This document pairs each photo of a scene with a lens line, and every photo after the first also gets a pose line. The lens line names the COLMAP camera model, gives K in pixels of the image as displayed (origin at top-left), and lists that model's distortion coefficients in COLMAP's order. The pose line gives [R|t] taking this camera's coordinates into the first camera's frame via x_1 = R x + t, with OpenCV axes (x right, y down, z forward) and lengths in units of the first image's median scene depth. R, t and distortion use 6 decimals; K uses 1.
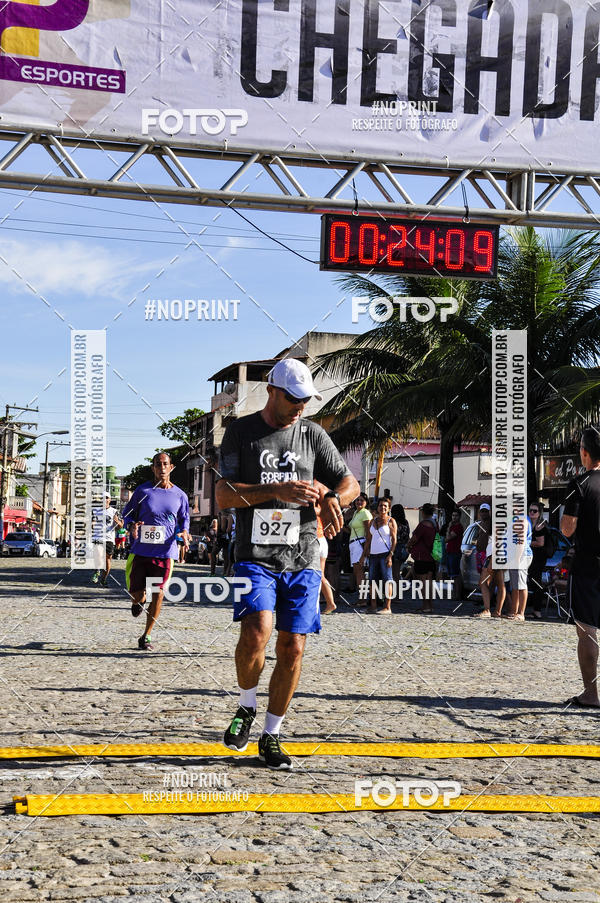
lens RADIAL K [[1836.9, 0, 304.7], [0, 1836.9, 476.1], [0, 0, 1]] dist [0.406732, 0.662823]
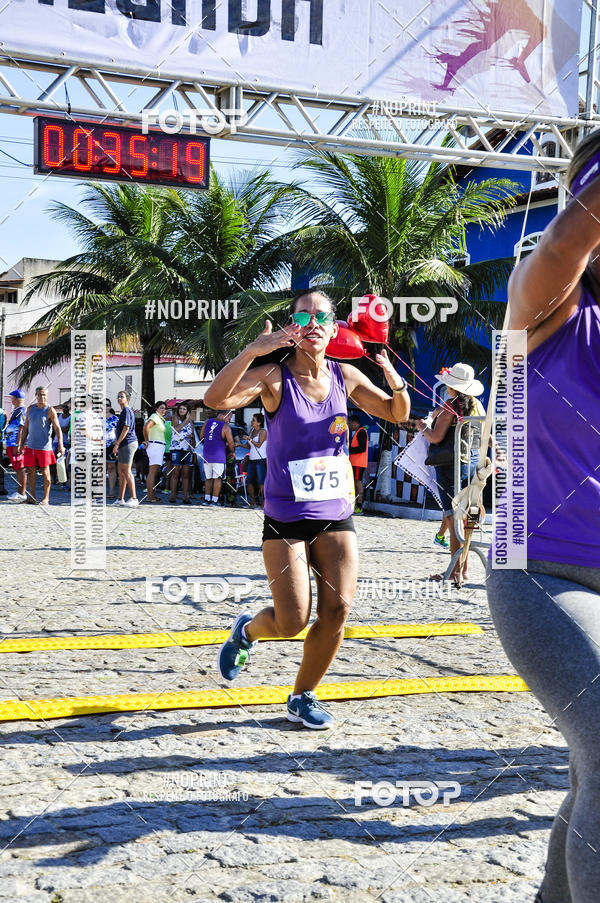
lens RADIAL K [[1527.4, 0, 303.8], [0, 1527.4, 469.2], [0, 0, 1]] dist [0.163223, 1.154274]
pose [[0.983815, -0.012252, 0.178769, -0.000332], [0.002302, 0.998441, 0.055764, 0.002396], [-0.179173, -0.054450, 0.982310, 0.132707]]
